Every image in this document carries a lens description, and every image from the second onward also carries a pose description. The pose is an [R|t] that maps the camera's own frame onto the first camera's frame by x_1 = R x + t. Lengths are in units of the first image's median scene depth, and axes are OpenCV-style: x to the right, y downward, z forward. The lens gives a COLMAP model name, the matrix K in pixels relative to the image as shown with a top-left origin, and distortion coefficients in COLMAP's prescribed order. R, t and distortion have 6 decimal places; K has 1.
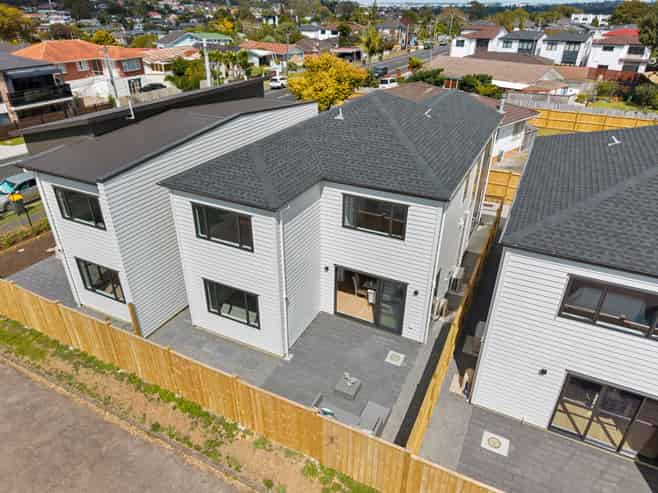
lens RADIAL K [[436.7, 0, 329.0], [0, 436.7, 246.5], [0, 0, 1]] dist [0.001999, -0.004477]
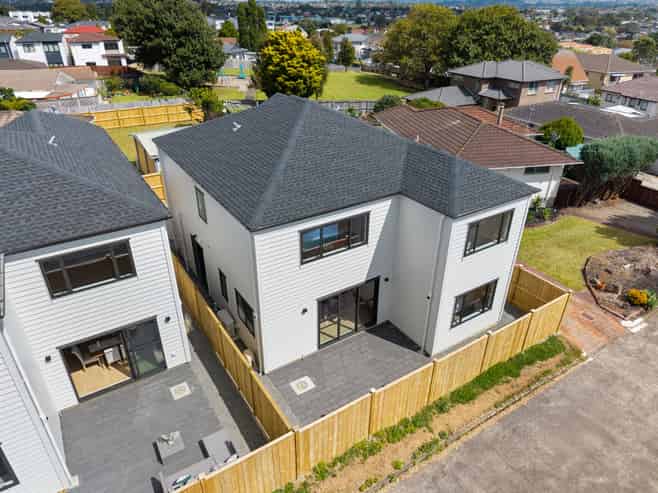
lens RADIAL K [[436.7, 0, 329.0], [0, 436.7, 246.5], [0, 0, 1]] dist [0.001999, -0.004477]
pose [[0.503176, -0.415416, 0.757789, -0.271034], [0.410006, 0.886666, 0.213819, -0.091376], [-0.760729, 0.203110, 0.616472, 0.105989]]
